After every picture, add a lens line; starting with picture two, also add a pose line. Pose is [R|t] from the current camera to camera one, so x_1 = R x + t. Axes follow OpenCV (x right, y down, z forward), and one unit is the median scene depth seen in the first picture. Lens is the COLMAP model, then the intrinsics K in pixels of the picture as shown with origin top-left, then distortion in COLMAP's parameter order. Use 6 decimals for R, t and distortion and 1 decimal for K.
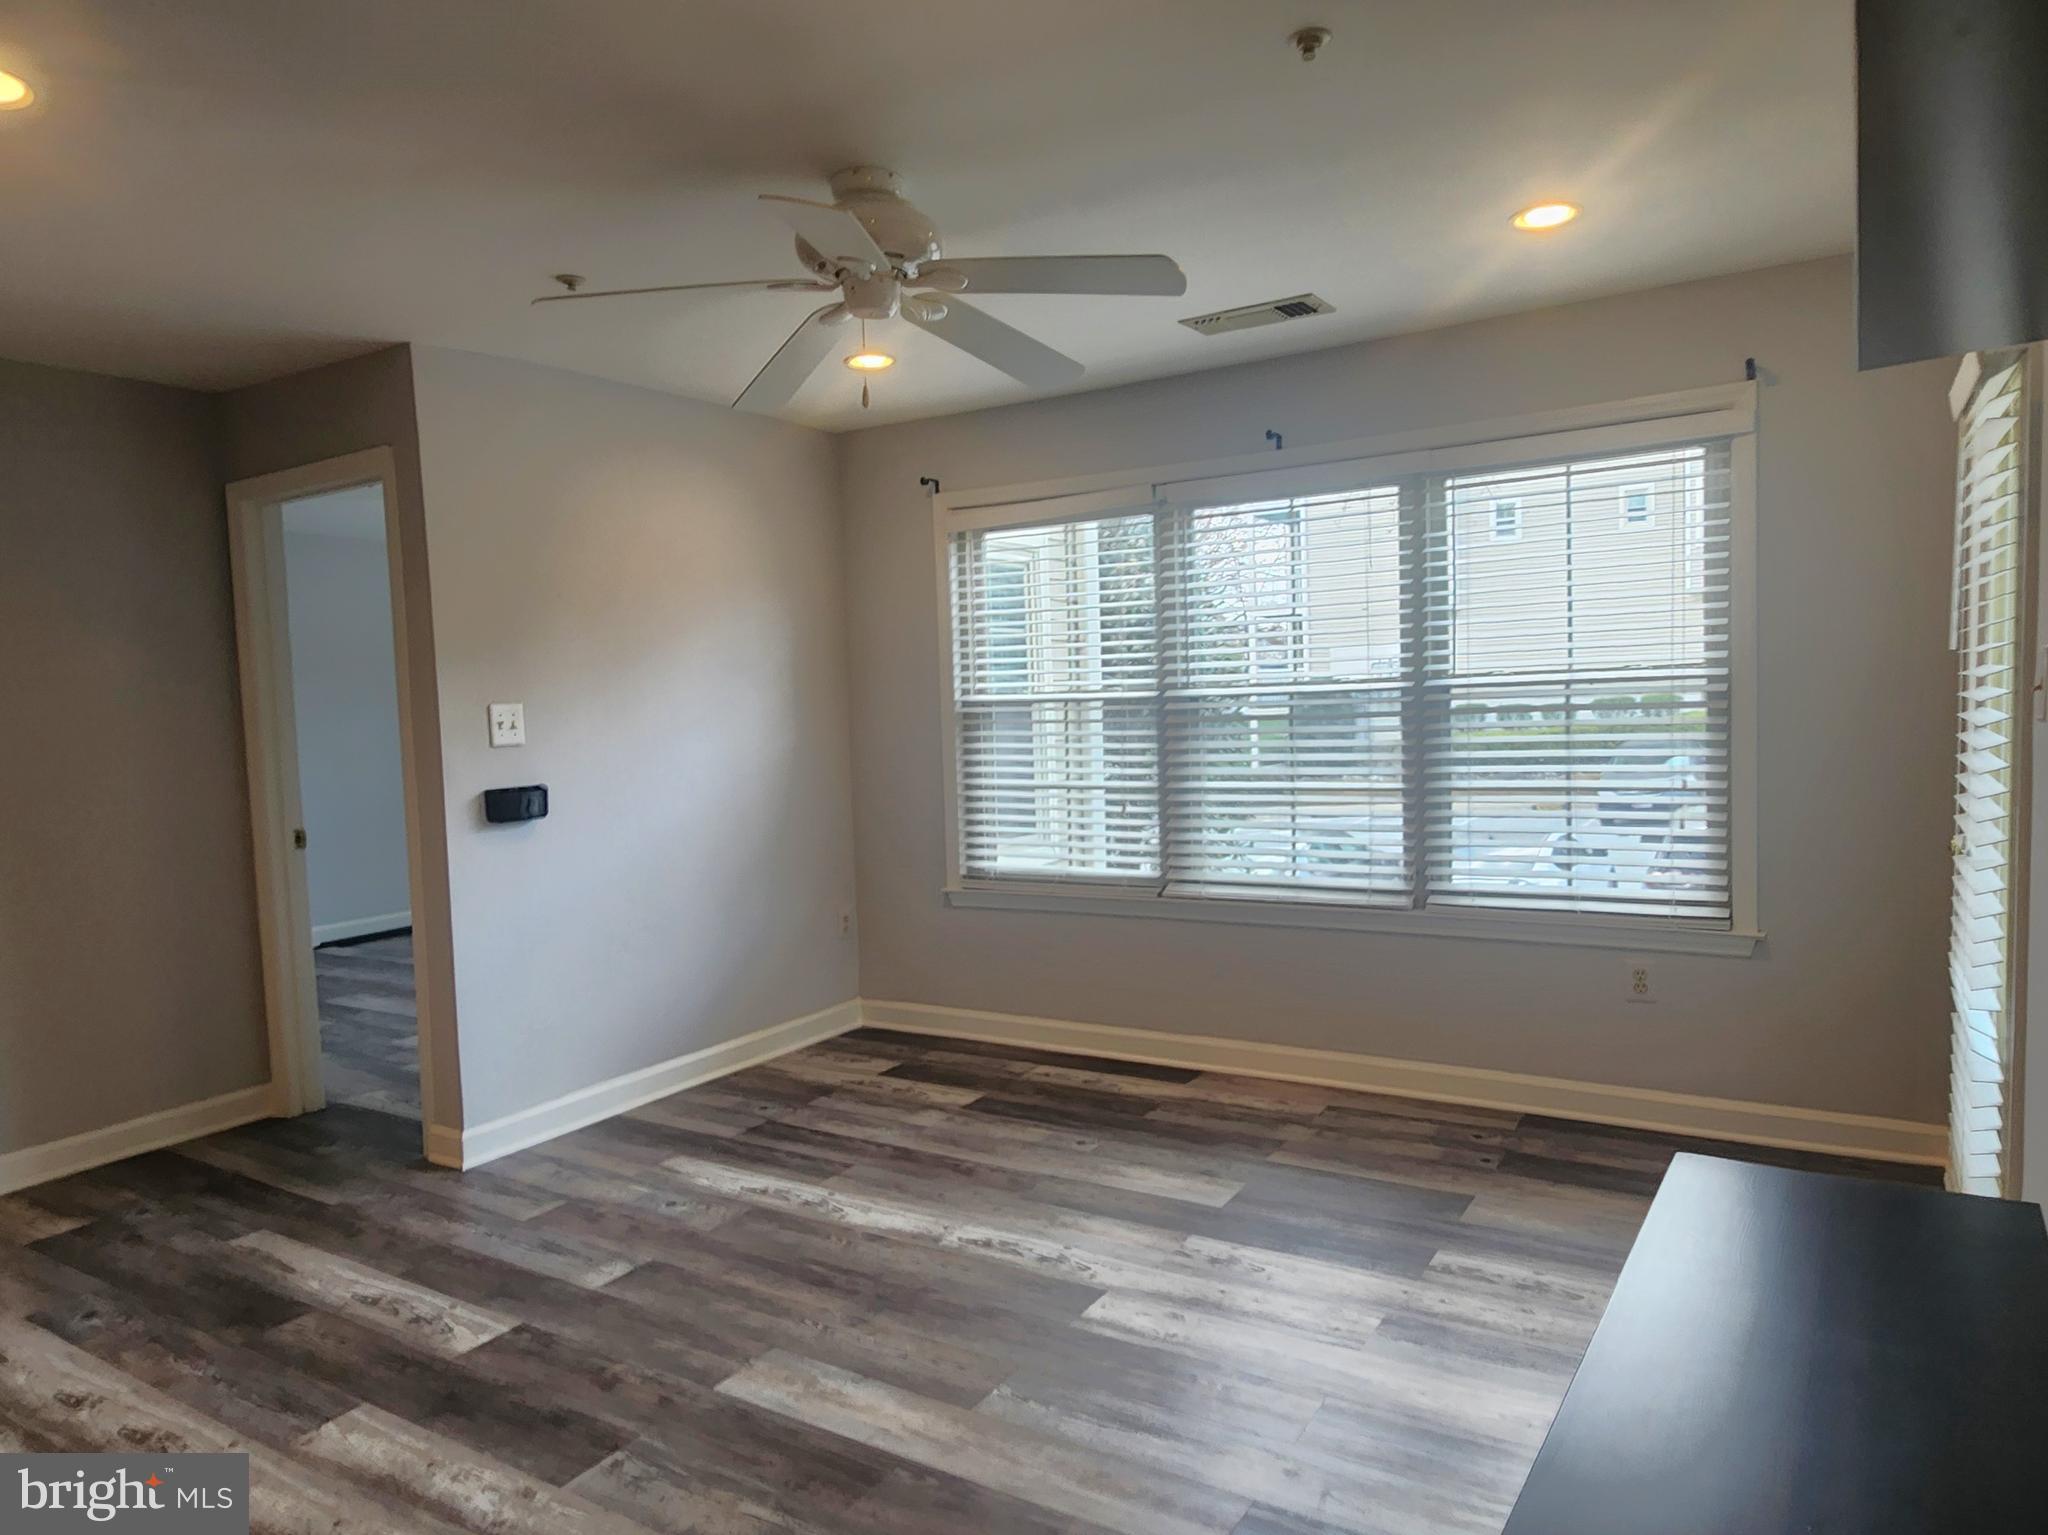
lens RADIAL K [[1300.6, 0, 1031.4], [0, 1300.6, 785.6], [0, 0, 1]] dist [0.000126, -0.003460]
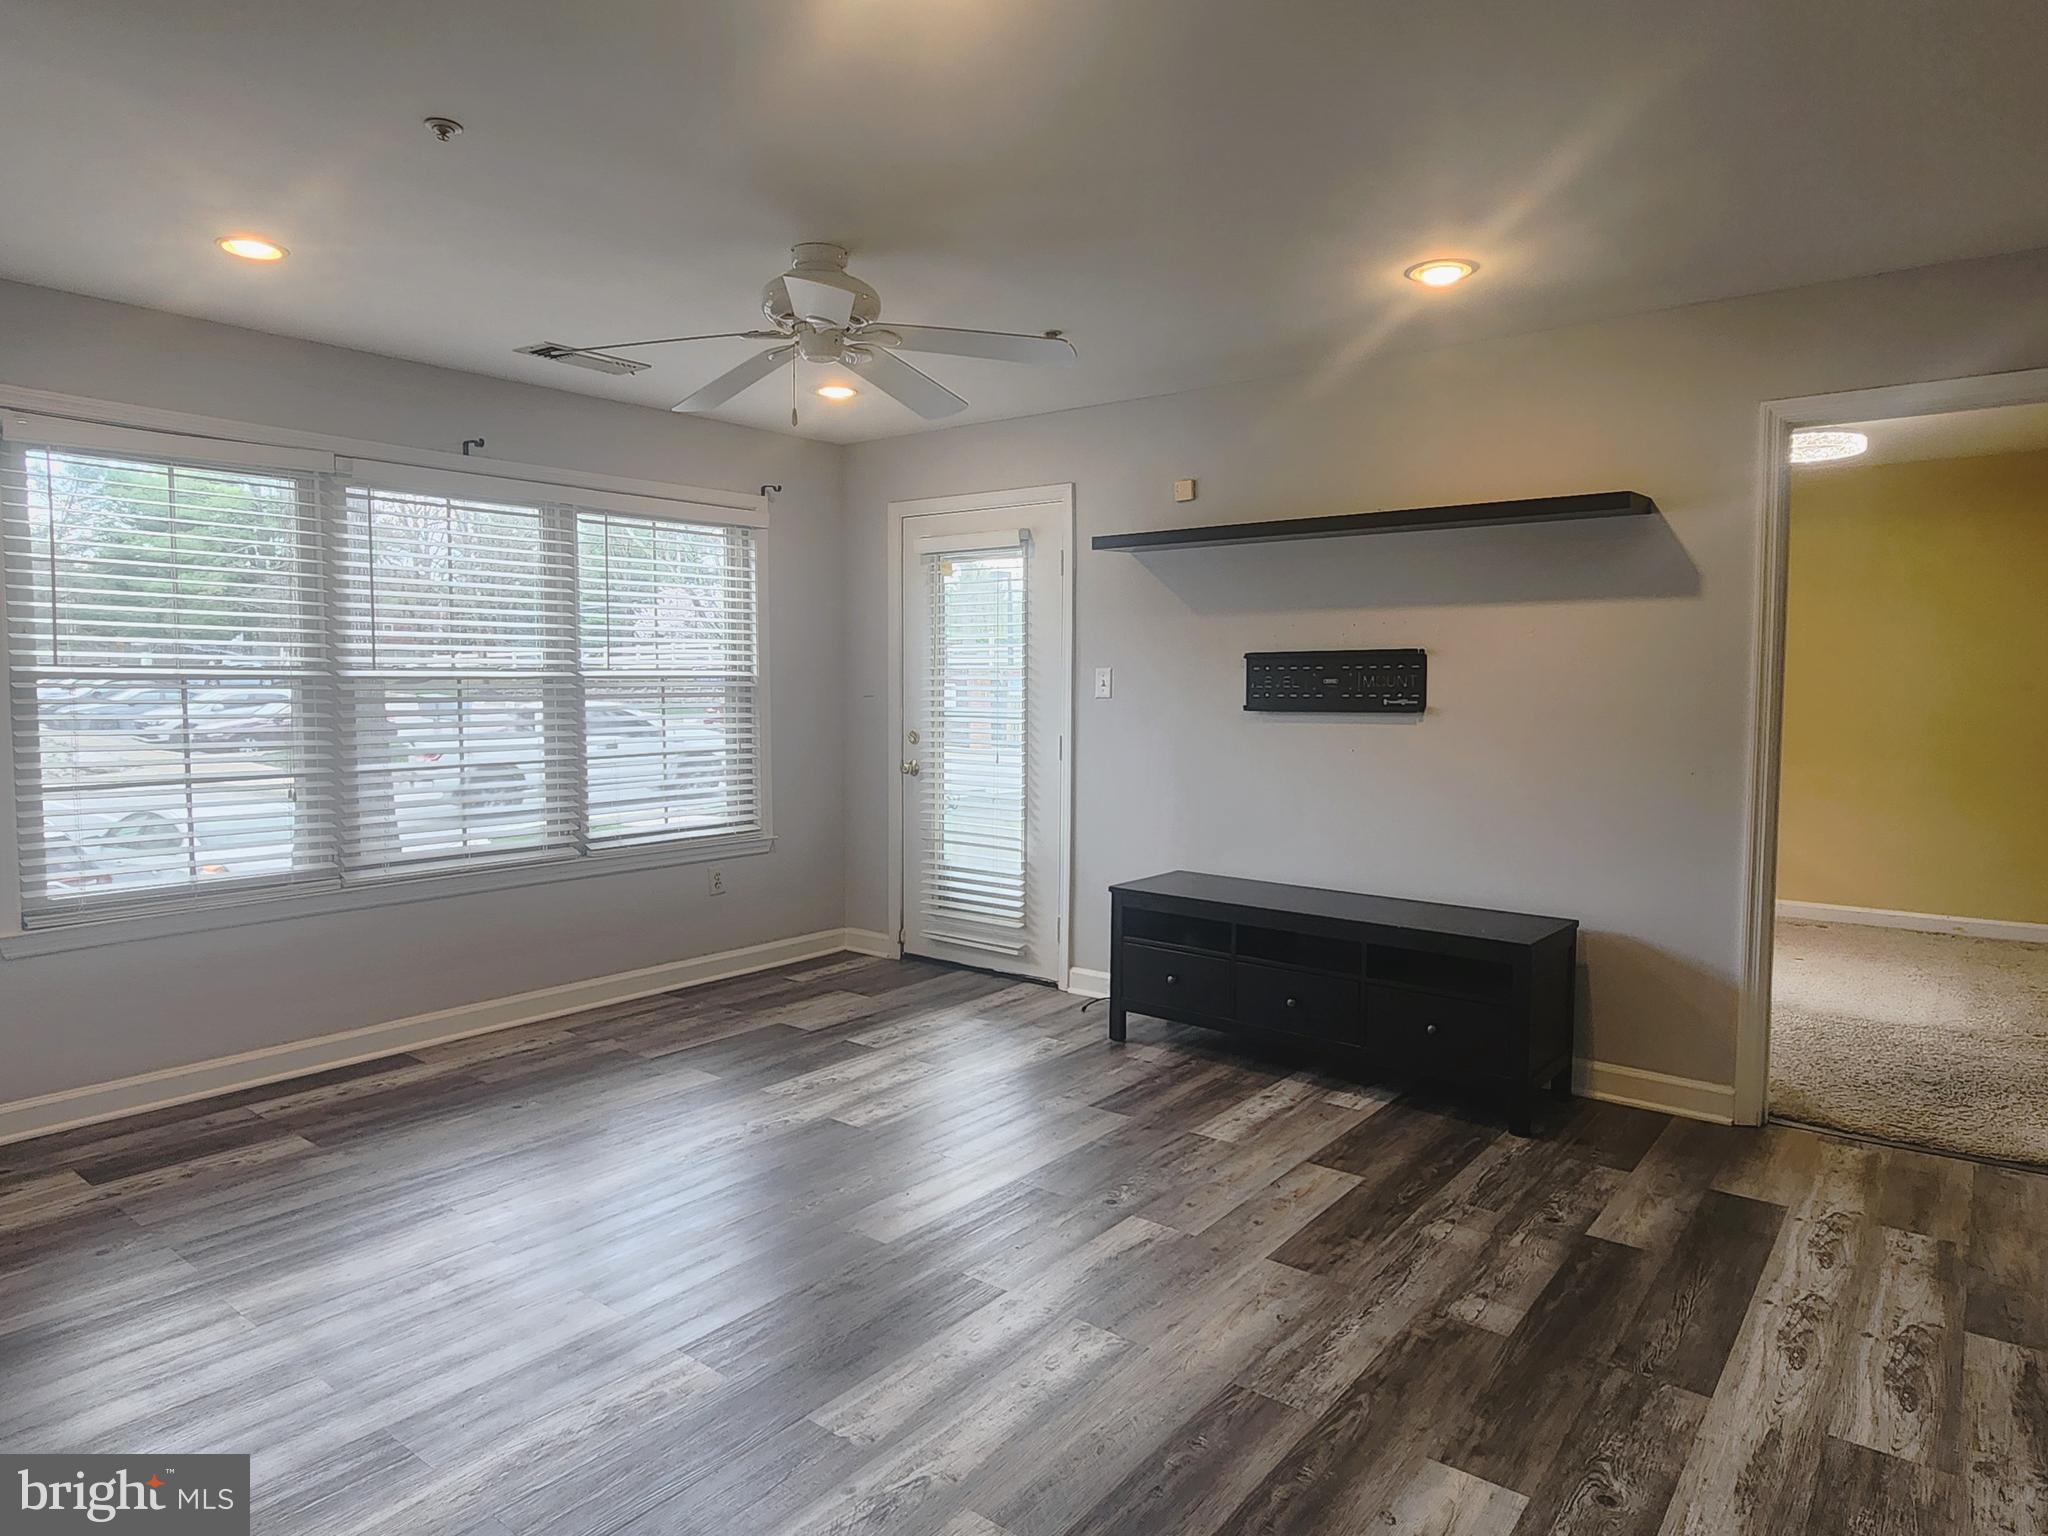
lens RADIAL K [[1293.2, 0, 1020.8], [0, 1293.2, 742.9], [0, 0, 1]] dist [-0.000340, 0.001667]
pose [[0.083204, -0.009645, 0.996486, -0.883855], [0.061525, 0.998095, 0.004523, 0.008115], [-0.994631, 0.060932, 0.083639, 0.474806]]
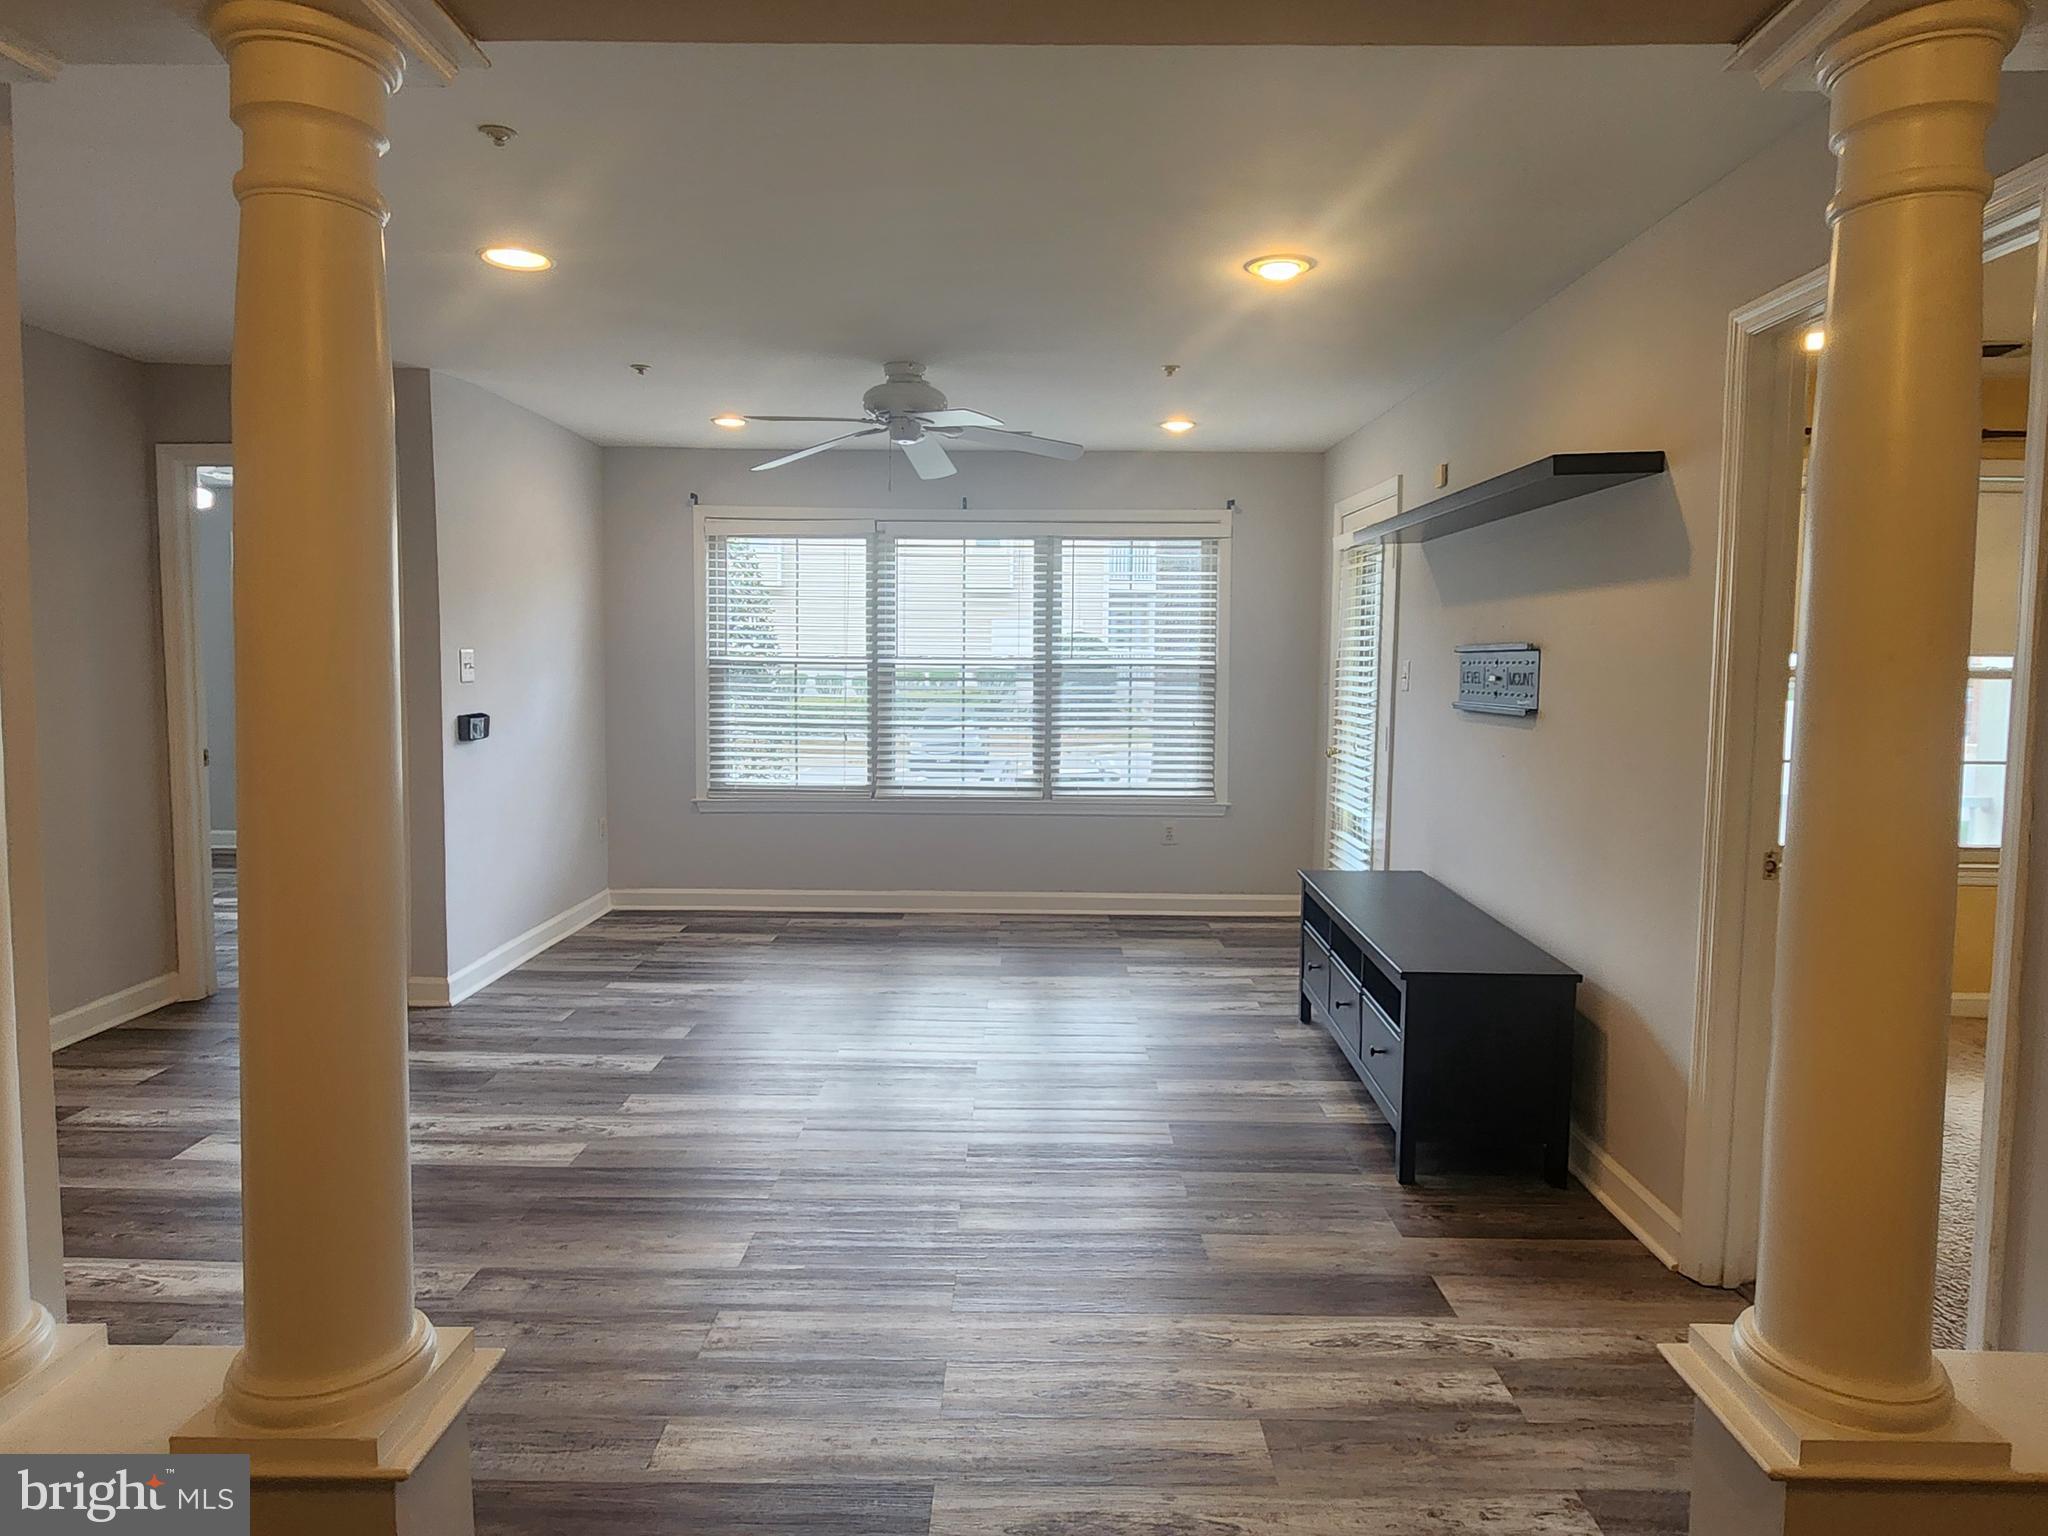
lens RADIAL K [[1300.6, 0, 1004.8], [0, 1300.6, 726.8], [0, 0, 1]] dist [0.000126, -0.003460]
pose [[0.852209, 0.013965, 0.523015, -0.603158], [-0.004631, 0.999806, -0.019150, 0.035722], [-0.523181, 0.013898, 0.852108, -0.372856]]
